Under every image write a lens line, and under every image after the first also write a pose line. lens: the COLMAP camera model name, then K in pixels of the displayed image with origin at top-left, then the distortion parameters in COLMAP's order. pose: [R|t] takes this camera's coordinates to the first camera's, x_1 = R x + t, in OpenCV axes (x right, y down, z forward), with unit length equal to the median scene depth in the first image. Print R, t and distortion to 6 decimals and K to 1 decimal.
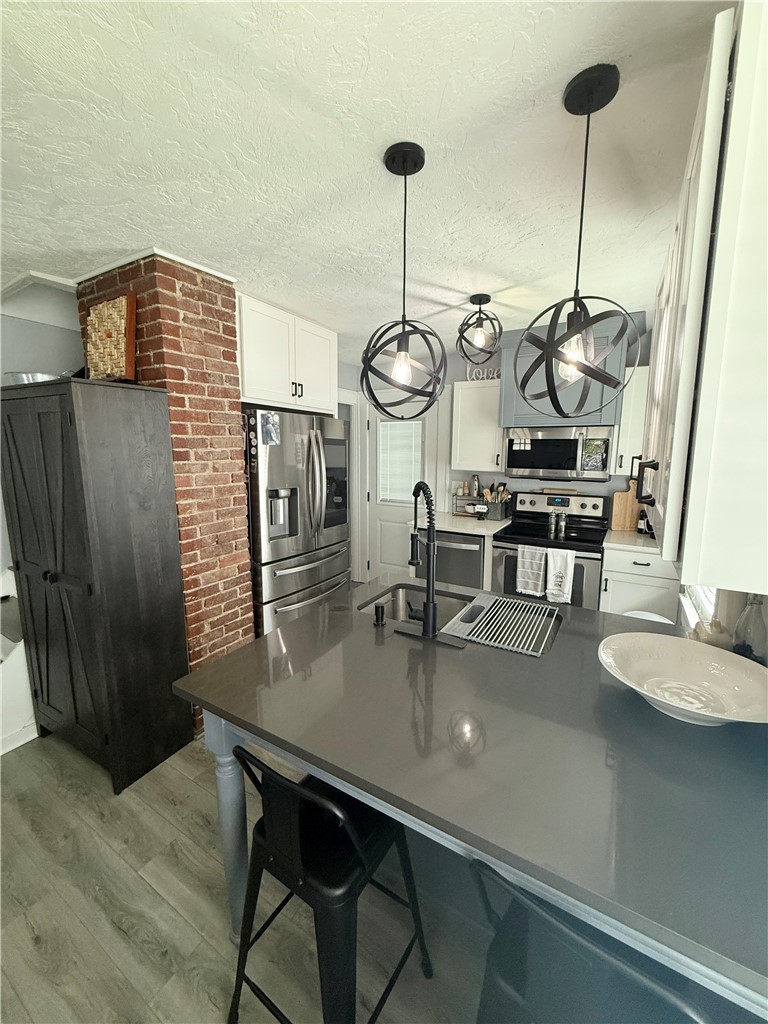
lens RADIAL K [[409.3, 0, 385.5], [0, 409.3, 510.6], [0, 0, 1]] dist [0.009863, -0.000288]
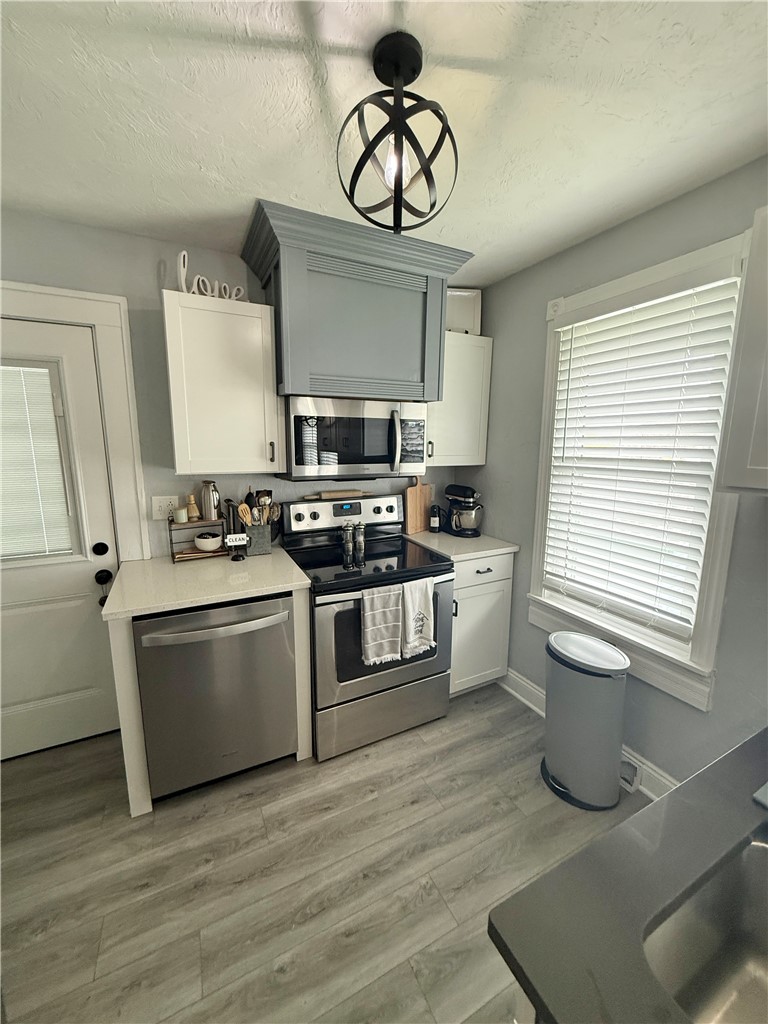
lens RADIAL K [[409.3, 0, 386.0], [0, 409.3, 507.2], [0, 0, 1]] dist [0.009863, -0.000288]
pose [[0.540287, -0.143440, 0.829166, -0.125230], [0.129583, 0.987793, 0.086445, -0.076894], [-0.831444, 0.060741, 0.552279, 0.557859]]
